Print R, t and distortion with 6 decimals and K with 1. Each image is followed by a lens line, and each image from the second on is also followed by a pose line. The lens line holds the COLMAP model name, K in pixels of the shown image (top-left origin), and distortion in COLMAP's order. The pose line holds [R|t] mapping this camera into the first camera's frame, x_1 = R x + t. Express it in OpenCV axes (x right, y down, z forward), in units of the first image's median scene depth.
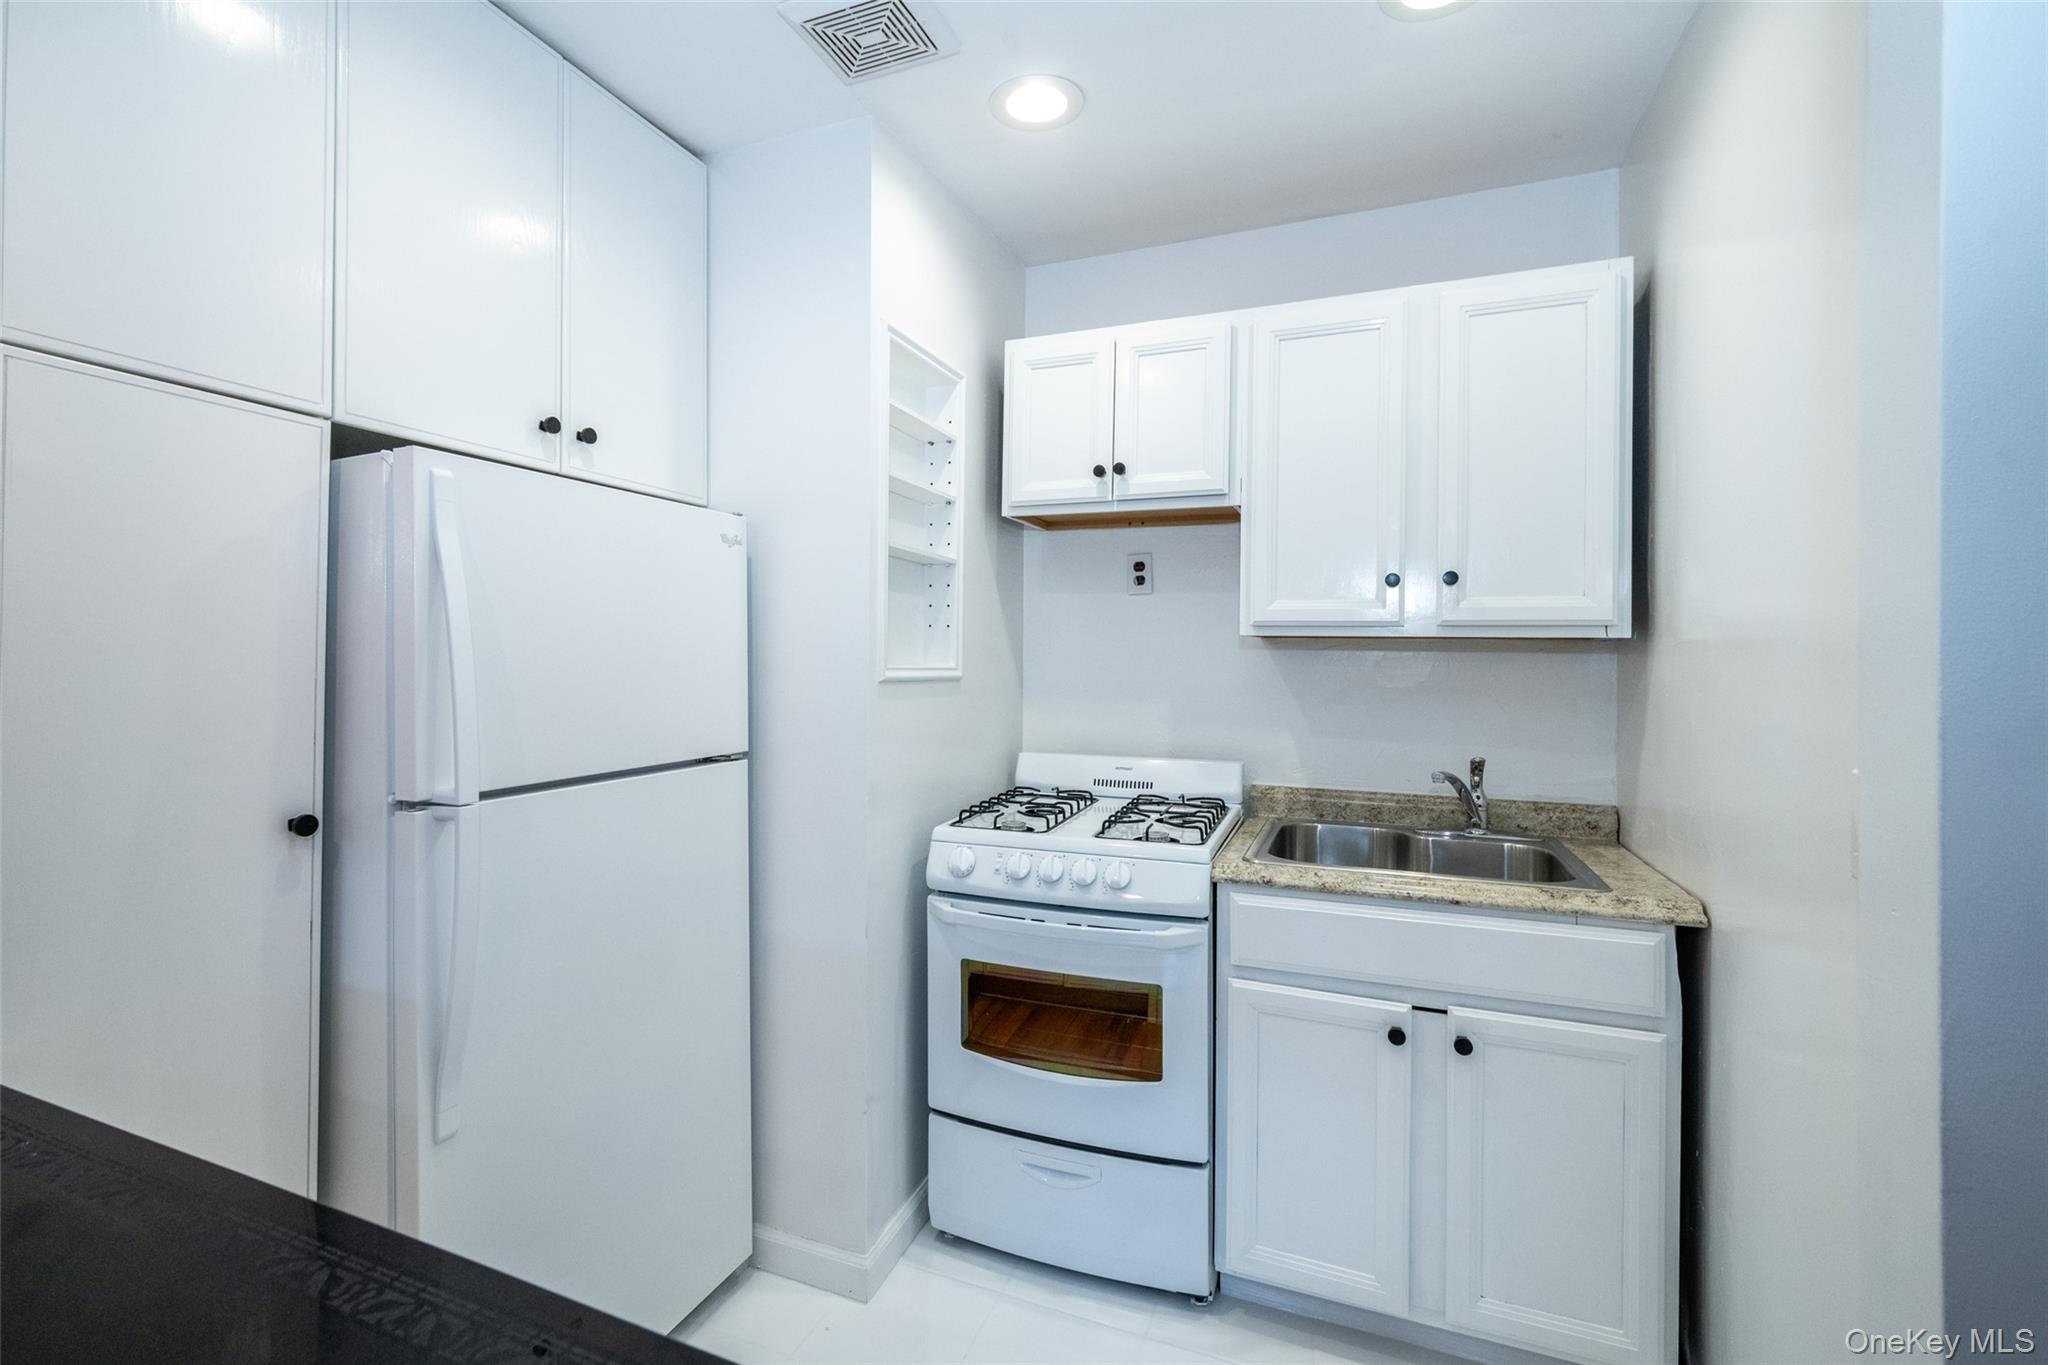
lens RADIAL K [[915.4, 0, 1049.0], [0, 915.4, 645.6], [0, 0, 1]] dist [0.001070, 0.000109]
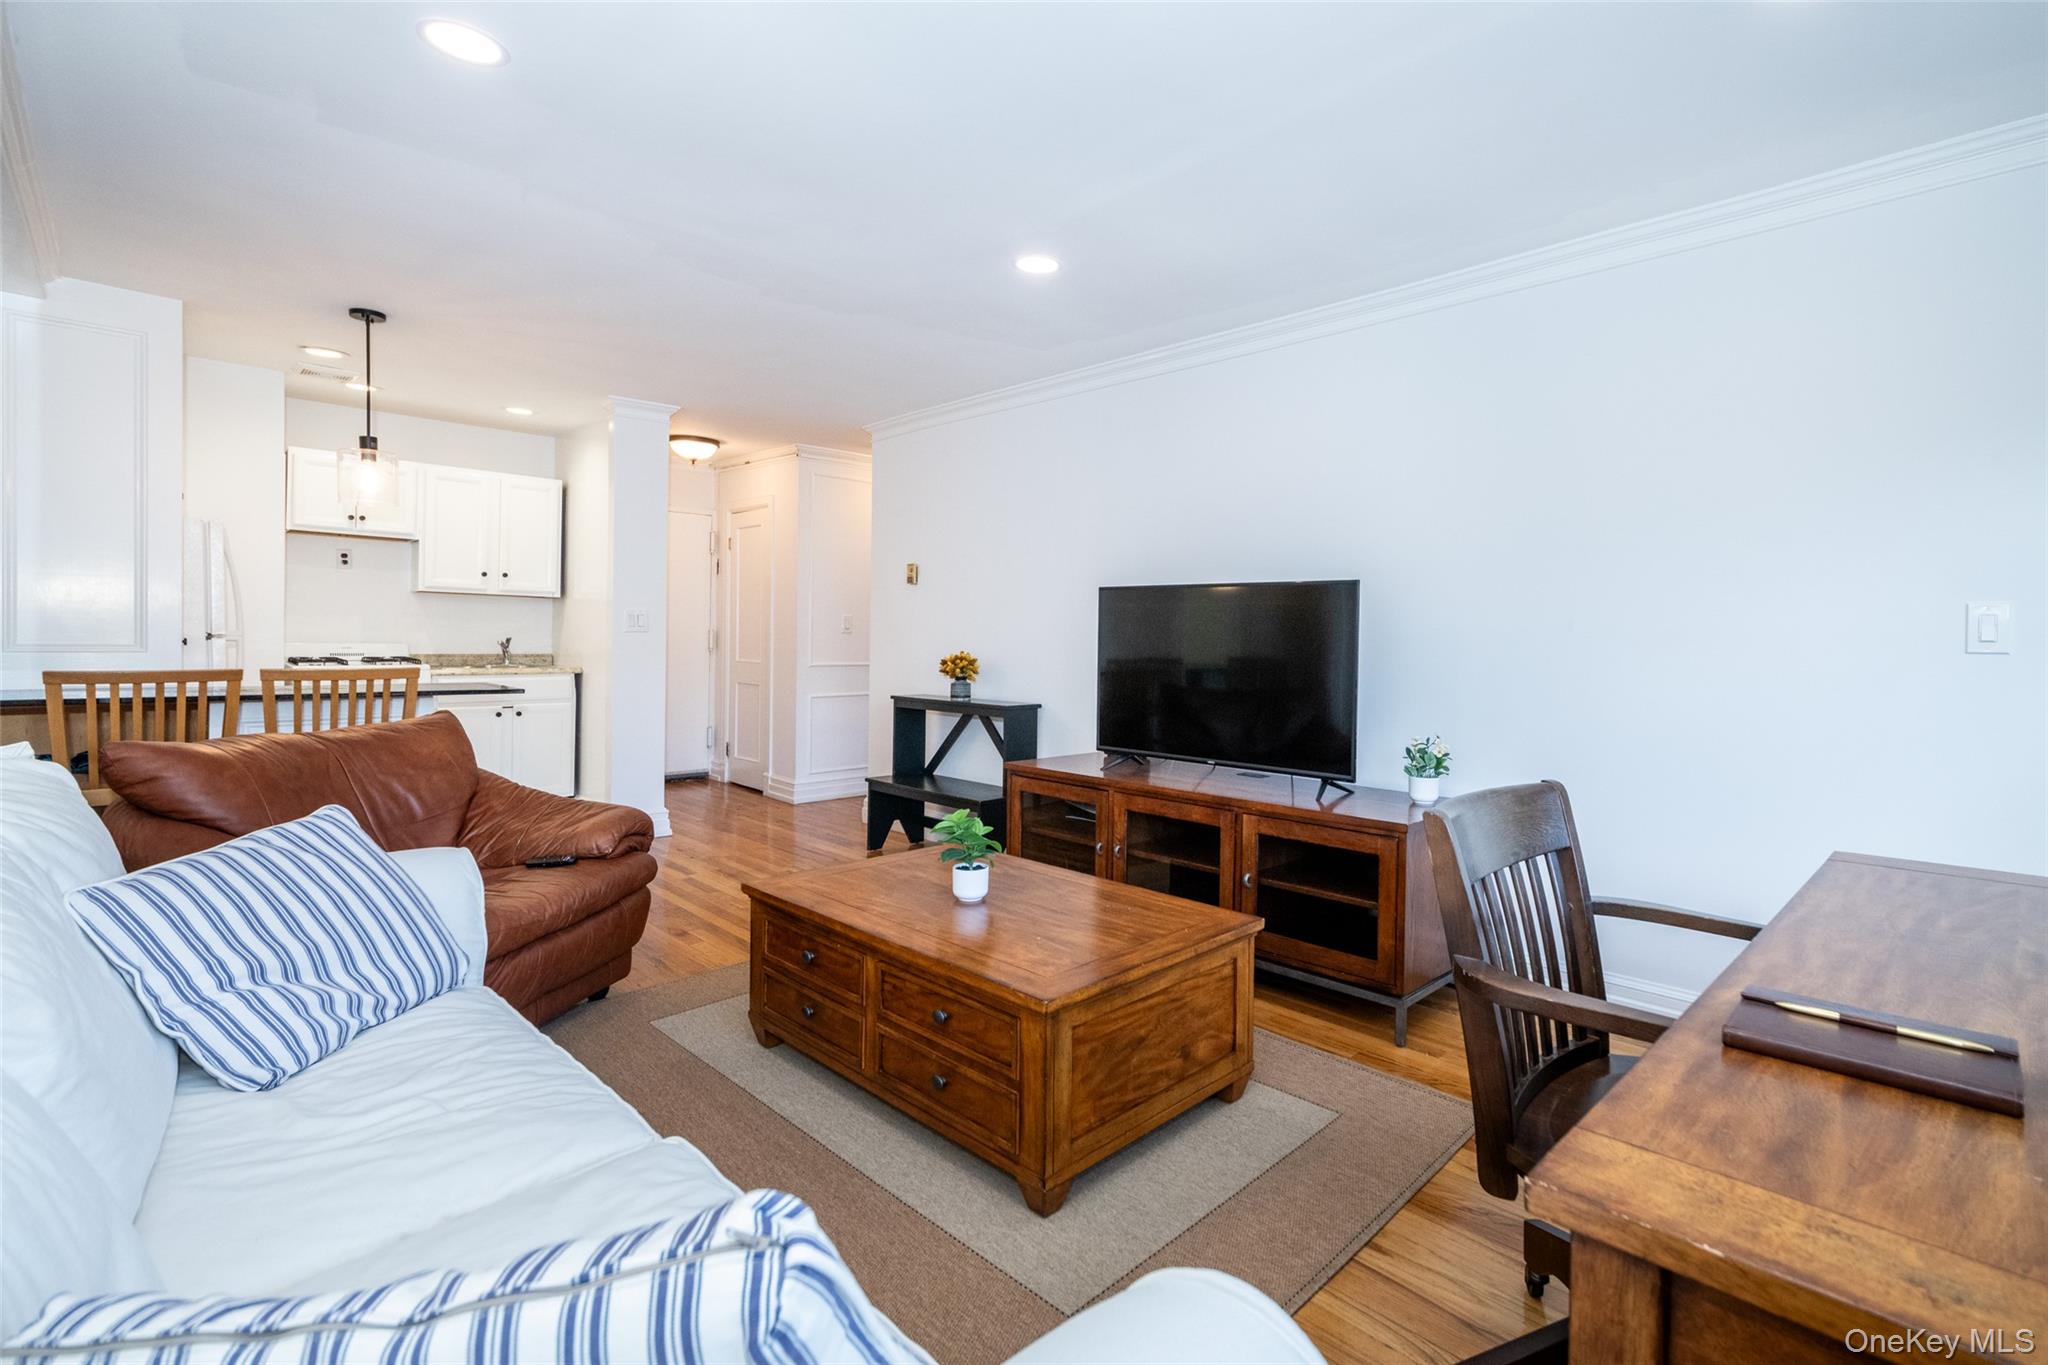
lens RADIAL K [[980.0, 0, 1033.6], [0, 980.0, 651.0], [0, 0, 1]] dist [0.002299, 0.000182]
pose [[0.467256, -0.011227, 0.884051, -1.490011], [-0.026447, 0.999294, 0.026669, 0.040876], [-0.883726, -0.035842, 0.466629, -1.899487]]
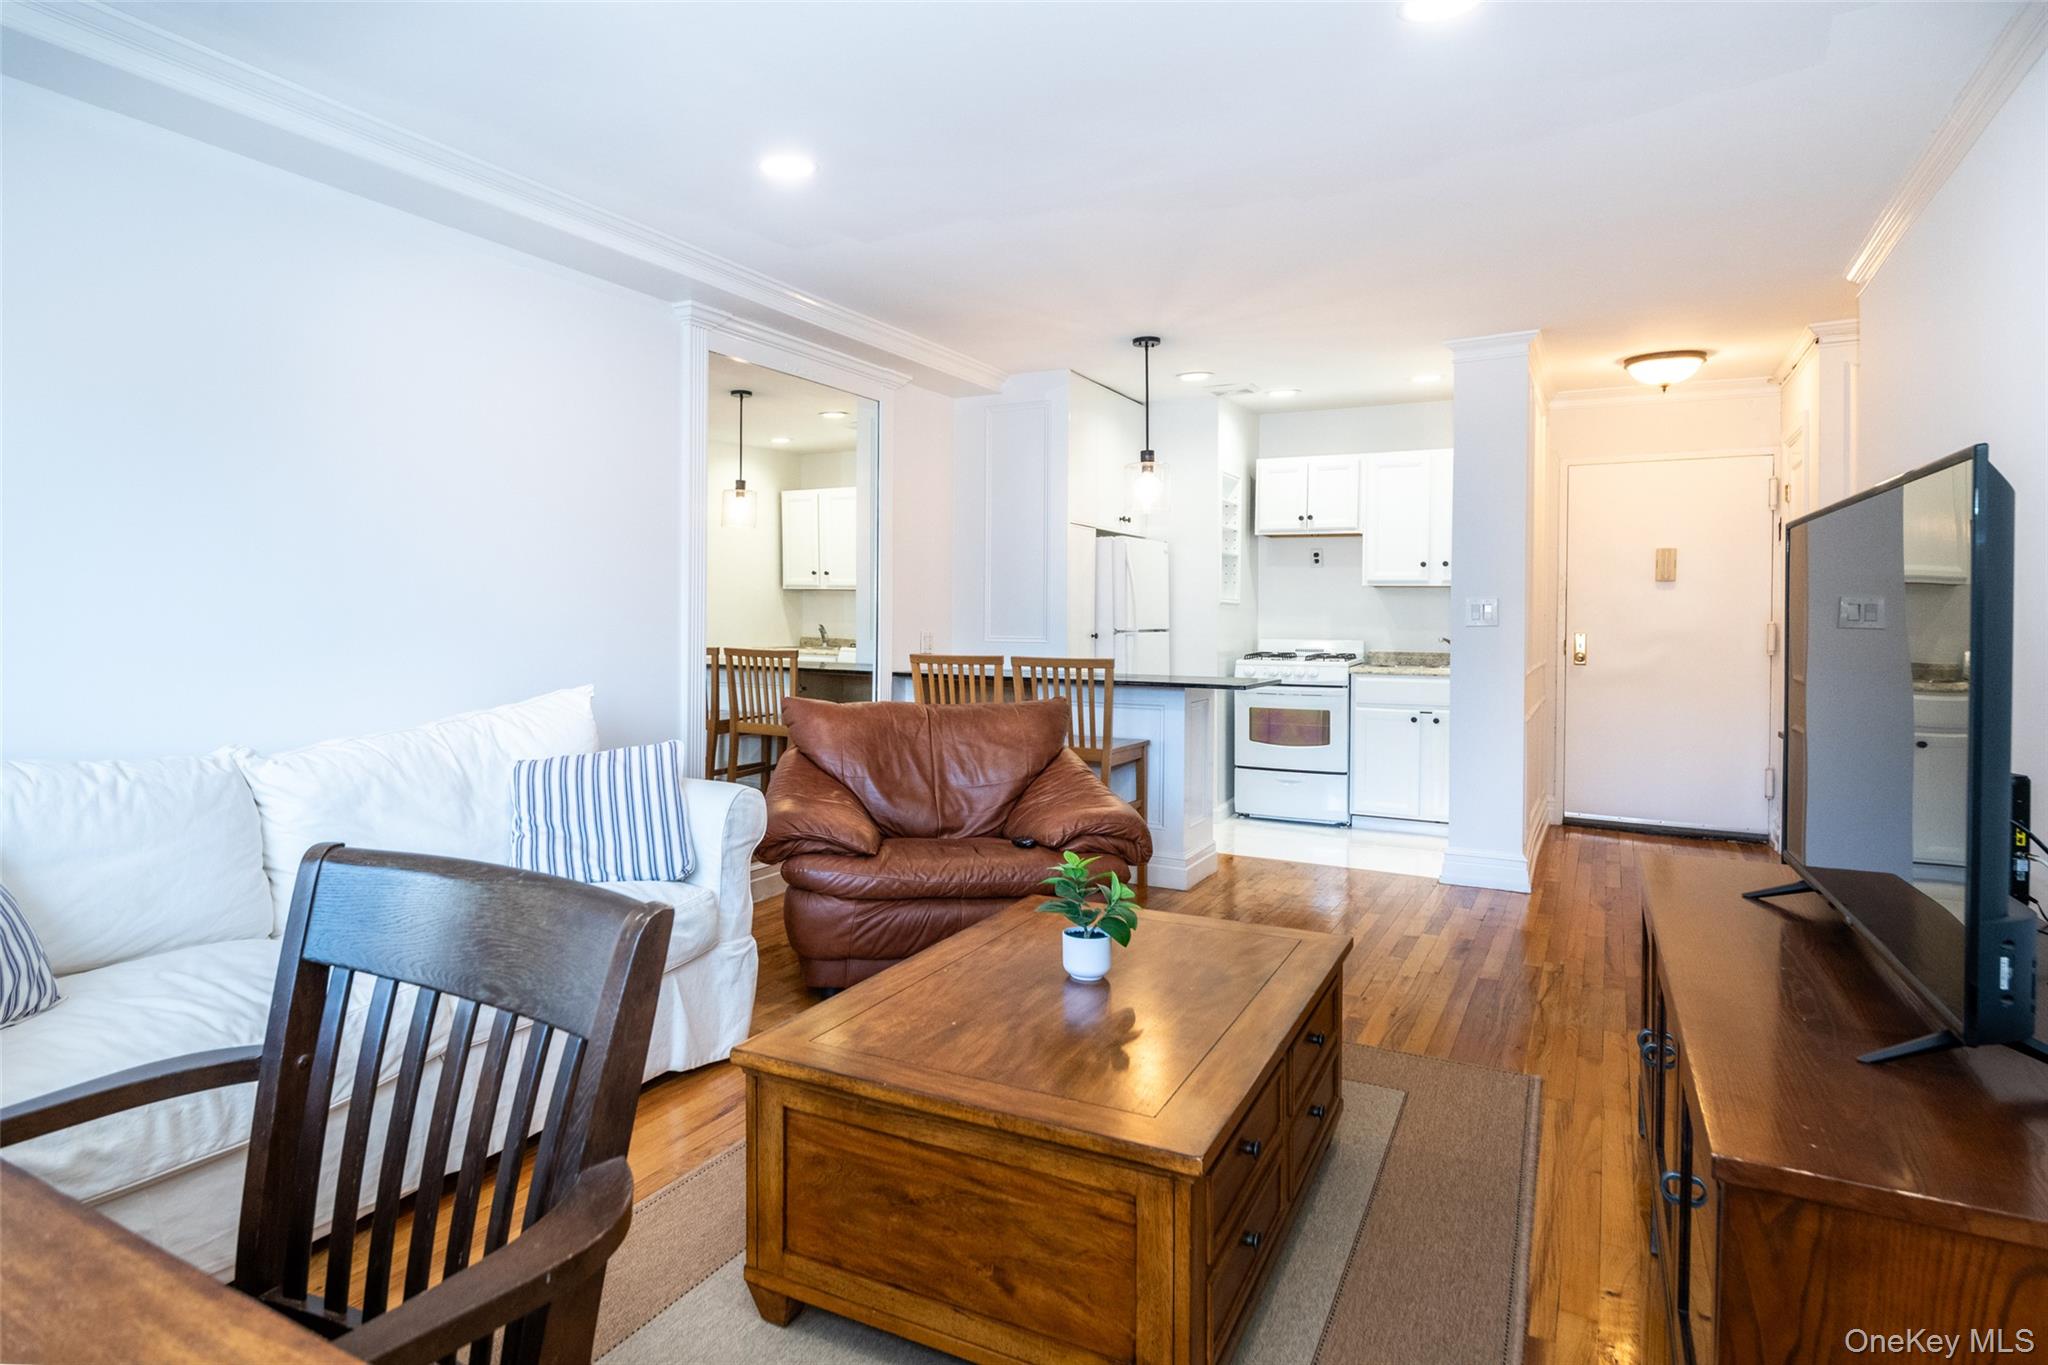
lens RADIAL K [[1112.4, 0, 897.5], [0, 1112.4, 613.9], [0, 0, 1]] dist [-0.019933, -0.000275]
pose [[0.974992, 0.001092, -0.222238, -0.367497], [0.000706, 0.999968, 0.008013, 0.041984], [0.222240, -0.007969, 0.974959, -2.312505]]
